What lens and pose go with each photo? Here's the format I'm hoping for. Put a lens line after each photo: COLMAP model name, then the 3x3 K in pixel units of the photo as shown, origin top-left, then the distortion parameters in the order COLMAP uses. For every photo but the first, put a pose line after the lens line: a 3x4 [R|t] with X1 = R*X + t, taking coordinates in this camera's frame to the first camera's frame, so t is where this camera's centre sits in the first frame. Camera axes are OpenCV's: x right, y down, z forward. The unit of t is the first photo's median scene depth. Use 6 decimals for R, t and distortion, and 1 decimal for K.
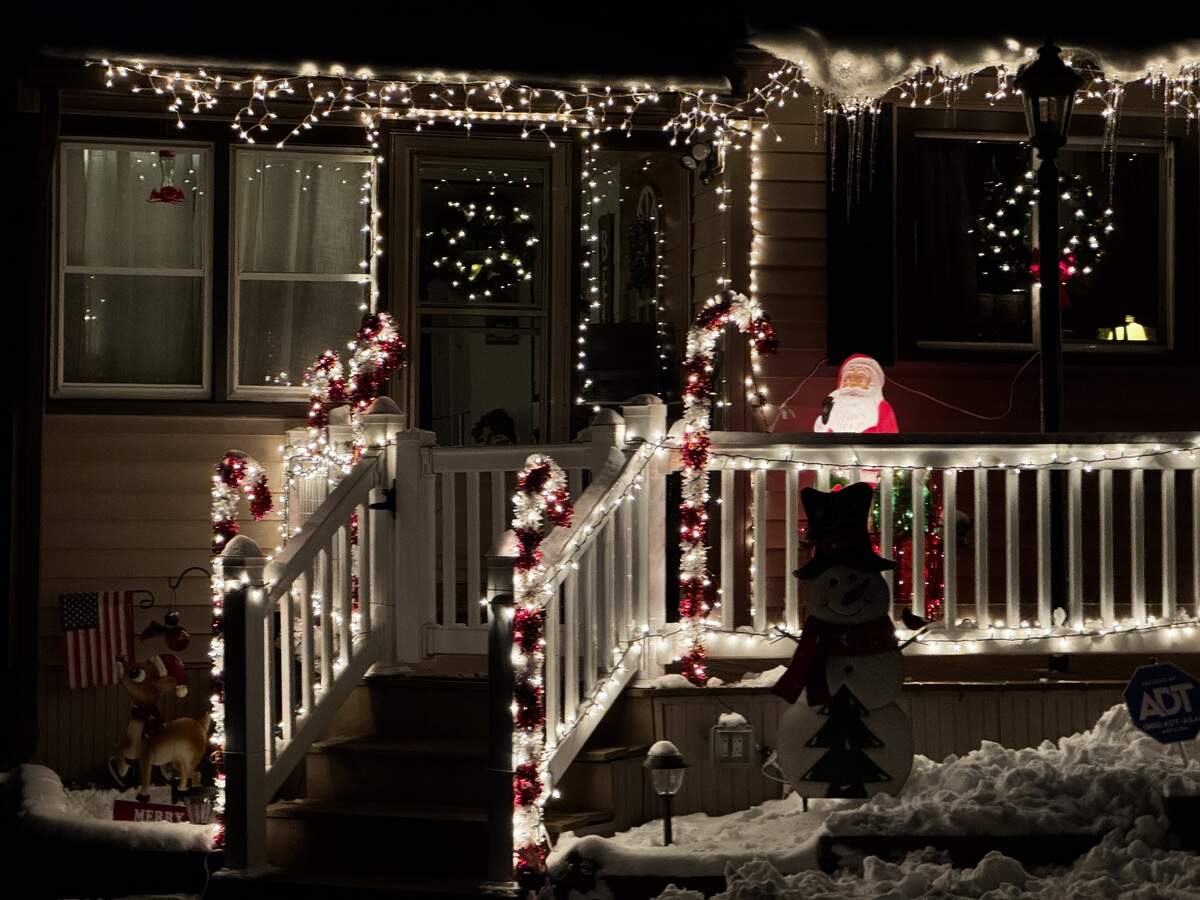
lens RADIAL K [[2604.8, 0, 600.0], [0, 2604.8, 452.5], [0, 0, 1]] dist [0.120009, 0.000000]
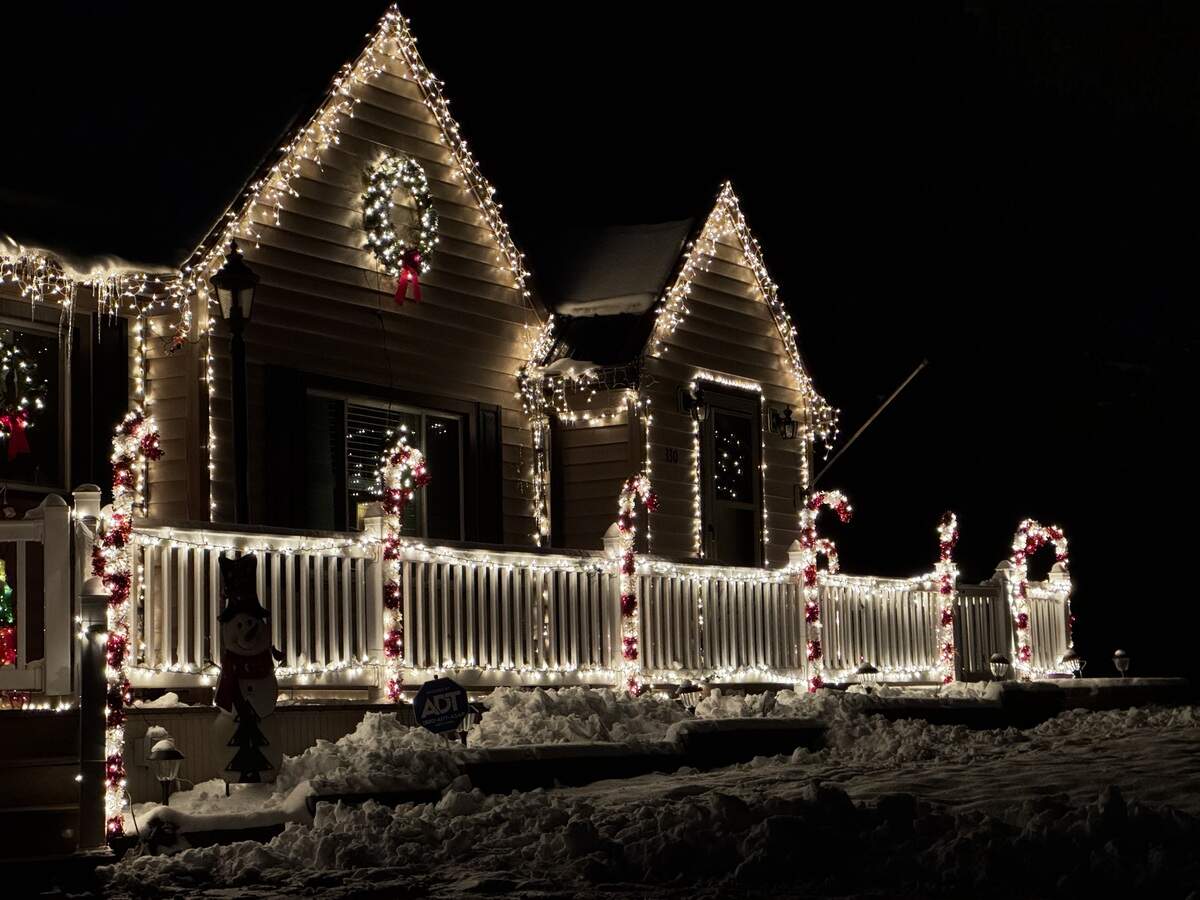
lens RADIAL K [[2604.8, 0, 600.8], [0, 2604.8, 447.4], [0, 0, 1]] dist [0.120009, 0.000000]
pose [[0.678365, 0.062336, 0.732076, -0.791759], [0.007048, 0.995796, -0.091323, 0.083528], [-0.734691, 0.067110, 0.675074, -0.071184]]
